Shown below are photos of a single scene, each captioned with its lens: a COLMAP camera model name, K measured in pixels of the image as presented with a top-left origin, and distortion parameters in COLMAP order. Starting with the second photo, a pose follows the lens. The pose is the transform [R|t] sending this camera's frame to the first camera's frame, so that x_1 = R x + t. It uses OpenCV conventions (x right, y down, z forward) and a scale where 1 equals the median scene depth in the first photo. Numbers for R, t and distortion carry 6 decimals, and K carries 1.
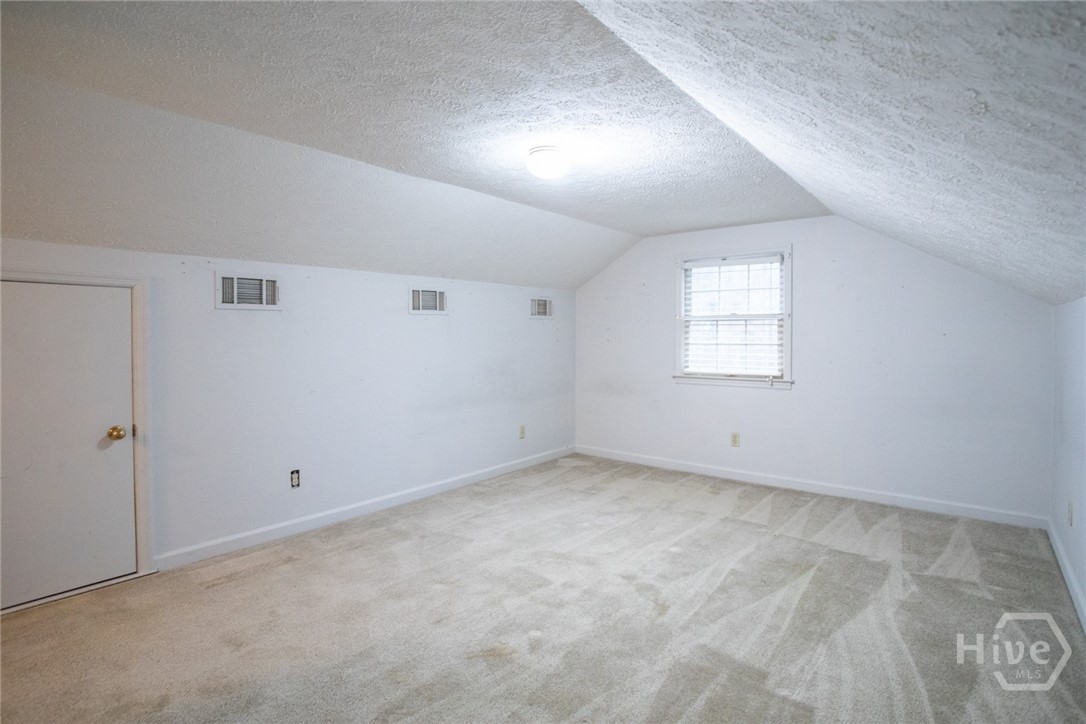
lens RADIAL K [[553.5, 0, 540.7], [0, 553.5, 325.9], [0, 0, 1]] dist [-0.068491, 0.022603]
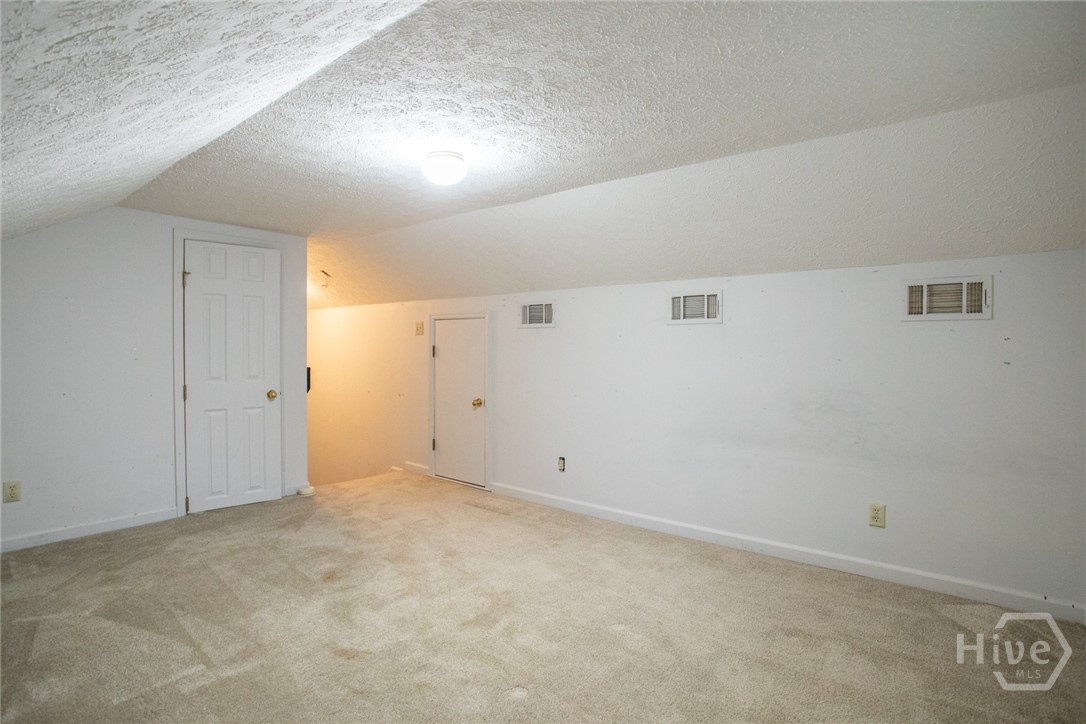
lens RADIAL K [[564.7, 0, 542.5], [0, 564.7, 347.9], [0, 0, 1]] dist [-0.073286, -0.000250]
pose [[-0.013621, 0.004969, -0.999895, 0.798230], [0.006698, 0.999966, 0.004879, 0.012218], [0.999885, -0.006631, -0.013654, 0.952285]]
